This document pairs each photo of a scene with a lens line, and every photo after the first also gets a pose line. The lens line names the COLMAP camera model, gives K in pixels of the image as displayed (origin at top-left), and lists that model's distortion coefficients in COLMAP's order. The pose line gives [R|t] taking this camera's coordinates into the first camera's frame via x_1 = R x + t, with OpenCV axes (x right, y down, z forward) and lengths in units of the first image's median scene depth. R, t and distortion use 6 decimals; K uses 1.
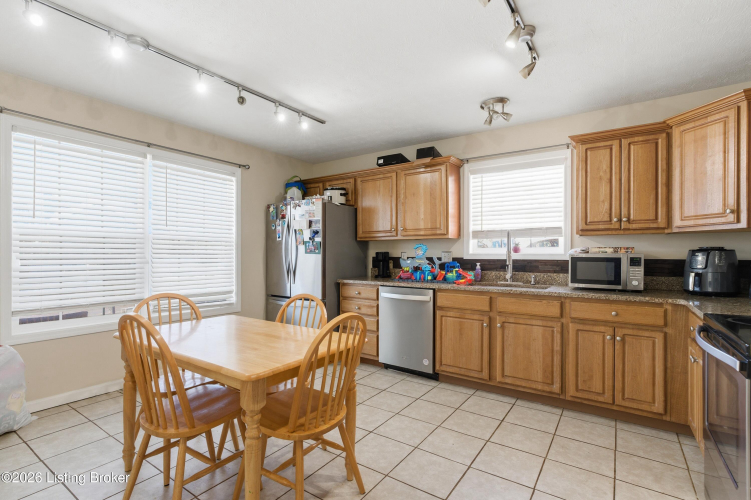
lens RADIAL K [[358.1, 0, 376.7], [0, 358.1, 255.3], [0, 0, 1]] dist [-0.000681, 0.000280]
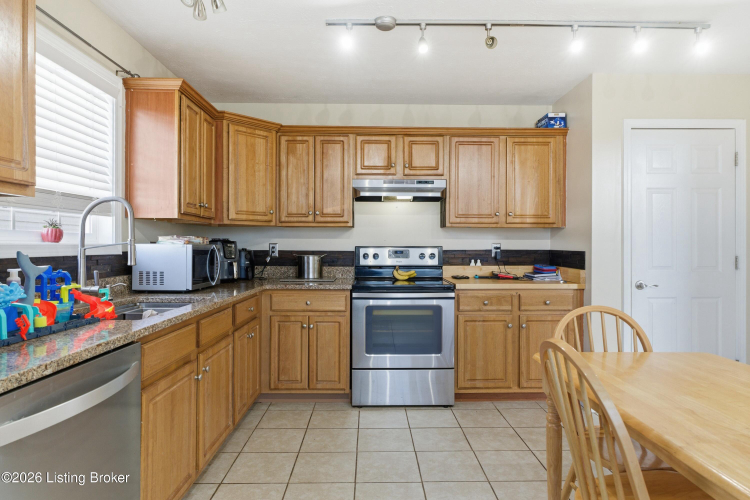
lens RADIAL K [[449.0, 0, 375.0], [0, 449.0, 250.0], [0, 0, 1]] dist [-0.000372, -0.000156]
pose [[-0.571413, -0.012343, 0.820570, -0.346476], [-0.002541, 0.999909, 0.013271, -0.005599], [-0.820659, 0.005498, -0.571392, 1.013674]]
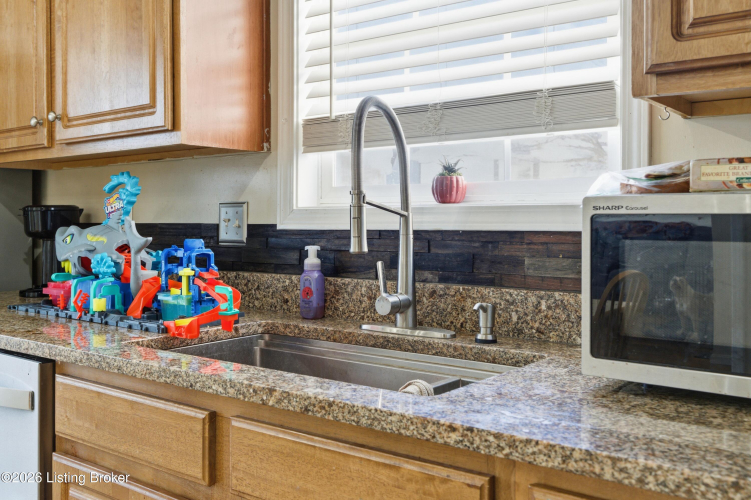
lens RADIAL K [[733.9, 0, 375.5], [0, 733.9, 250.0], [0, 0, 1]] dist [-0.002122, -0.000371]
pose [[0.997948, 0.002403, -0.063983, 0.382296], [-0.000446, 0.999532, 0.030583, 0.009379], [0.064026, -0.030492, 0.997482, 0.516648]]
